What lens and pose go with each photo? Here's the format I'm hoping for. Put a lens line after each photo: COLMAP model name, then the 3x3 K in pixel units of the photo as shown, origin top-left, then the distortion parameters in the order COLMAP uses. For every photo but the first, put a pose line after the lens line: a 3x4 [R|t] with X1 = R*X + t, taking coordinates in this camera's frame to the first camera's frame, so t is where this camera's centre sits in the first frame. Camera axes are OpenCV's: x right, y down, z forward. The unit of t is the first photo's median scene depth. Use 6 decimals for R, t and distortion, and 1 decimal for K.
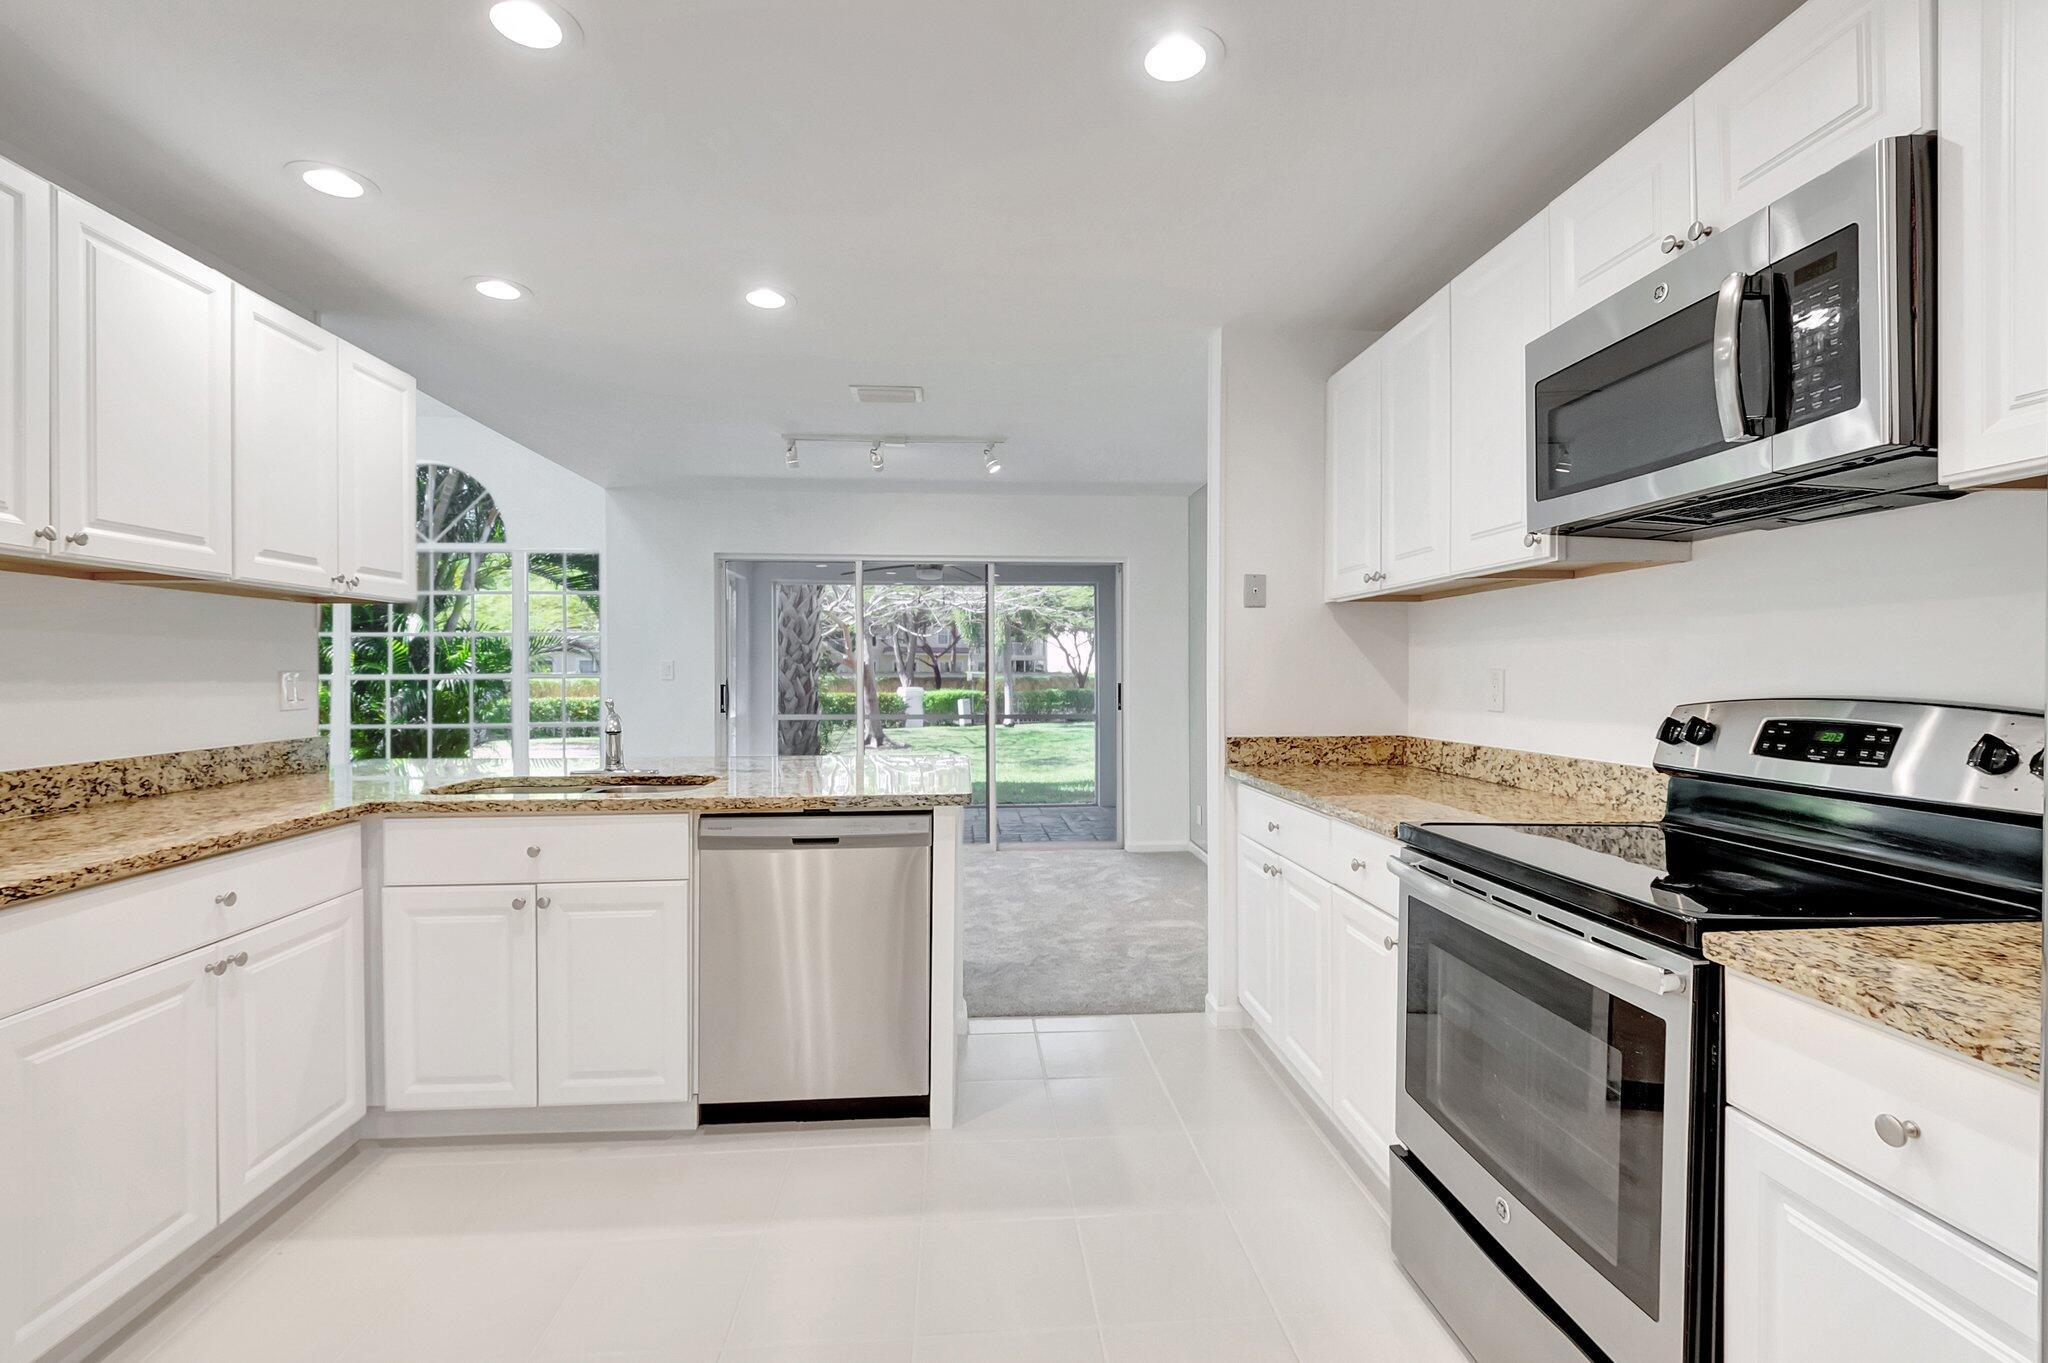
lens RADIAL K [[926.3, 0, 1028.9], [0, 926.3, 680.6], [0, 0, 1]] dist [-0.001226, -0.001538]
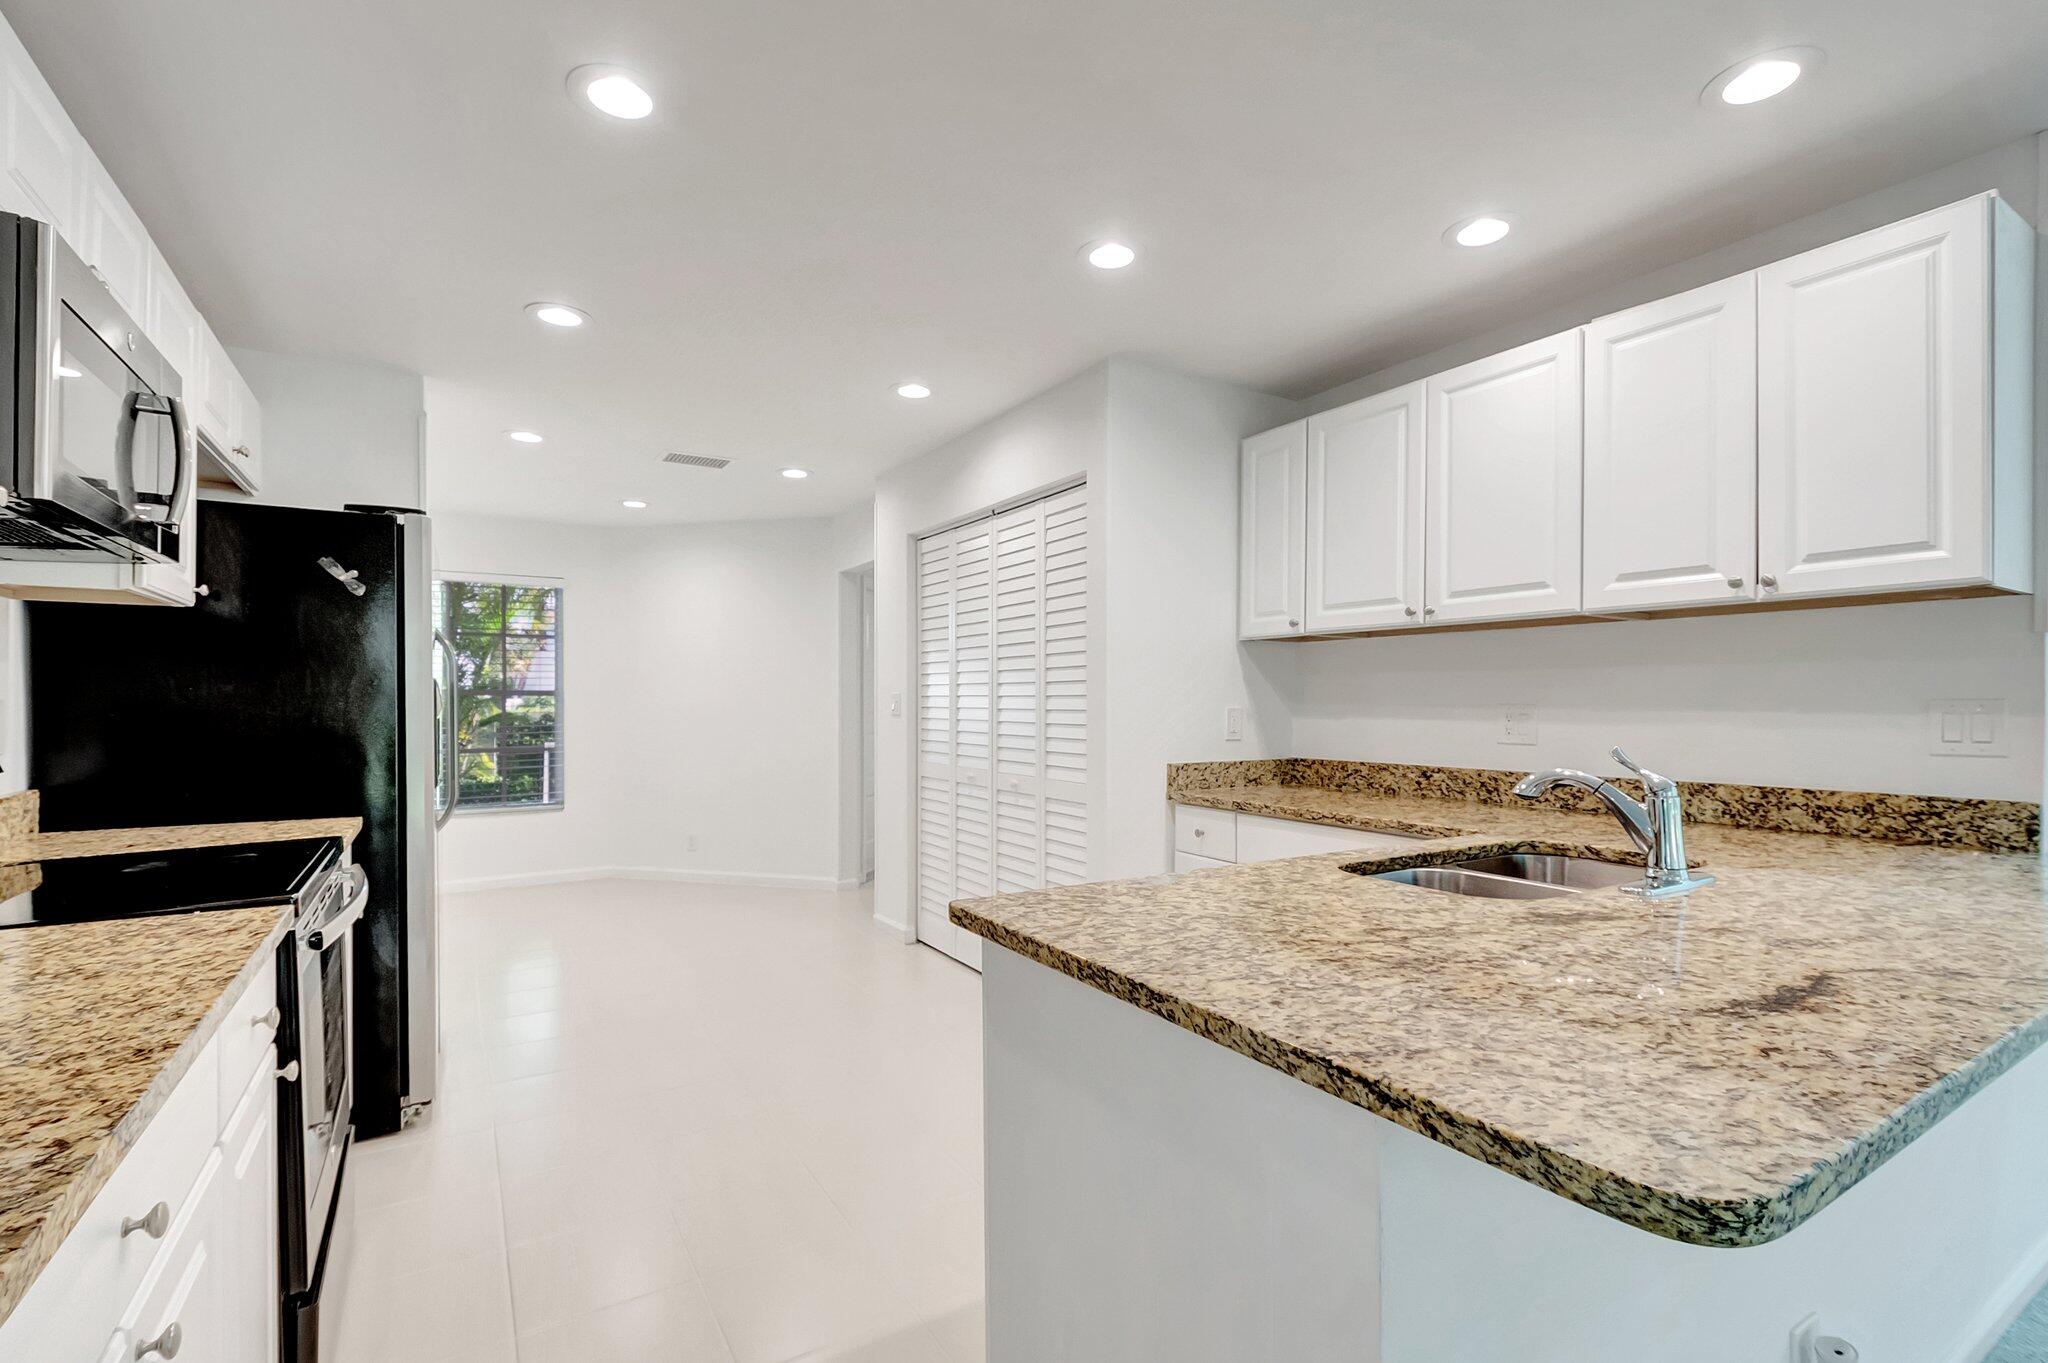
lens RADIAL K [[926.3, 0, 1028.9], [0, 926.3, 680.6], [0, 0, 1]] dist [-0.001226, -0.001538]
pose [[-0.889738, -0.008148, -0.456399, 0.164896], [-0.003411, 0.999931, -0.011201, -0.016857], [0.456459, -0.008409, -0.889705, 1.545521]]
